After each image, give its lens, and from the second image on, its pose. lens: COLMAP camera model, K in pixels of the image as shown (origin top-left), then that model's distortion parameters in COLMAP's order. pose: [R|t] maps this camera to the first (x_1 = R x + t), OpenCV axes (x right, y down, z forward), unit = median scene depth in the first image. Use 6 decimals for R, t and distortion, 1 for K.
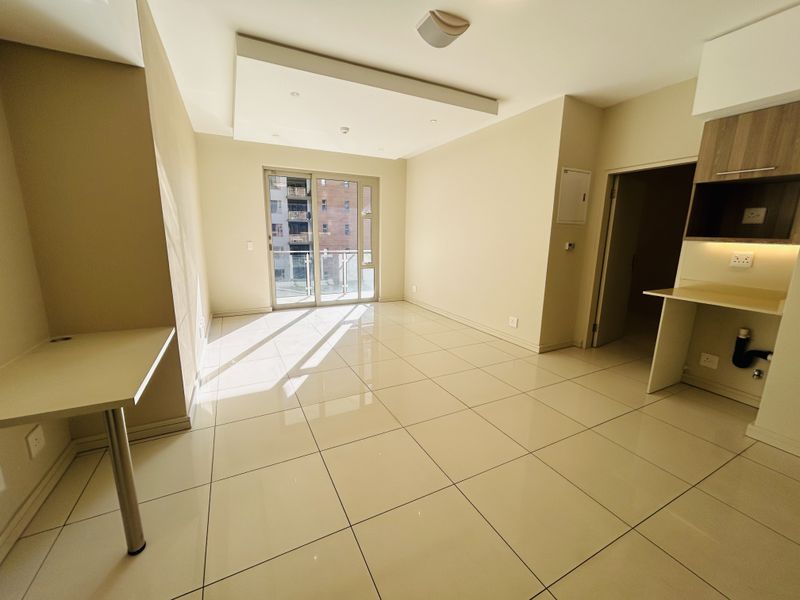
lens RADIAL K [[327.4, 0, 397.1], [0, 327.4, 298.3], [0, 0, 1]] dist [-0.003042, 0.001174]
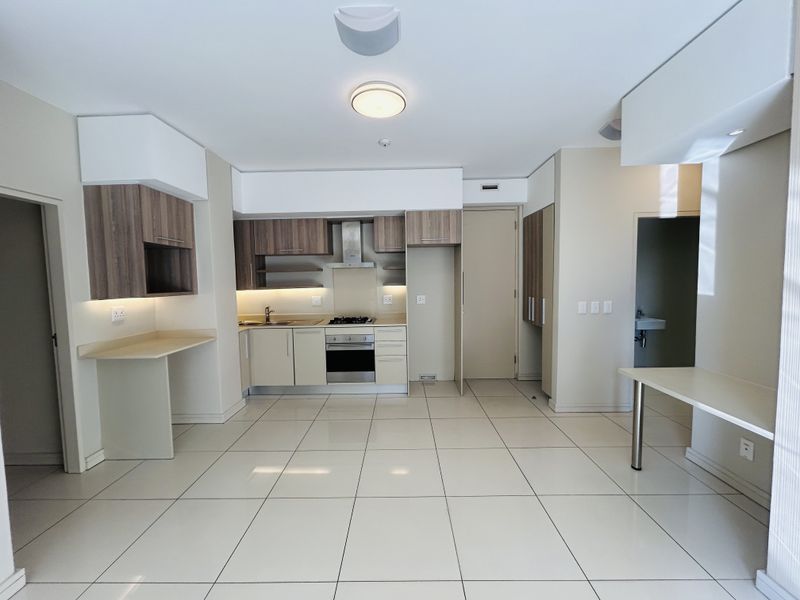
lens RADIAL K [[327.4, 0, 398.9], [0, 327.4, 298.4], [0, 0, 1]] dist [-0.003042, 0.001174]
pose [[-0.877250, -0.025164, 0.479374, -0.264757], [0.104320, 0.964765, 0.241548, -0.344074], [-0.468562, 0.261906, -0.843715, 1.527661]]
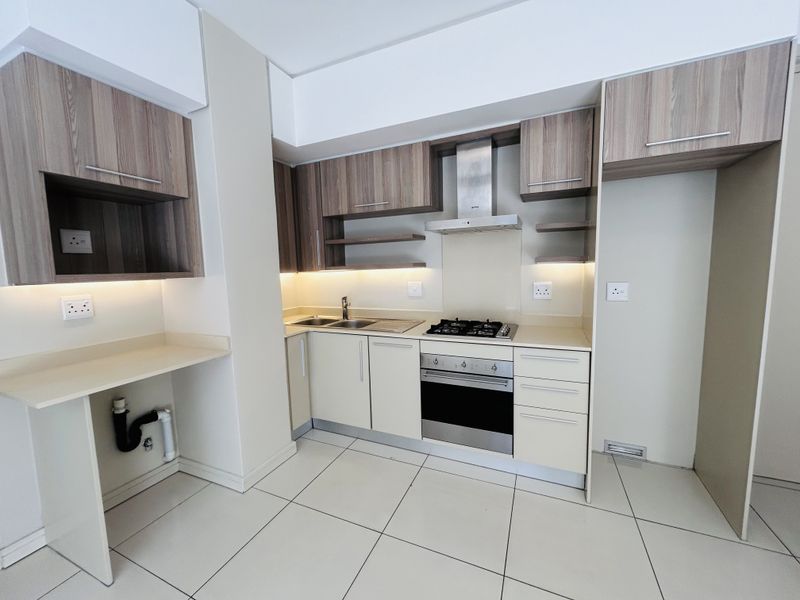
lens RADIAL K [[327.4, 0, 397.0], [0, 327.4, 295.4], [0, 0, 1]] dist [-0.003042, 0.001174]
pose [[-0.614417, -0.070797, 0.785798, 0.159098], [0.176036, 0.958558, 0.224005, -0.183624], [-0.769092, 0.275961, -0.576492, 0.922003]]
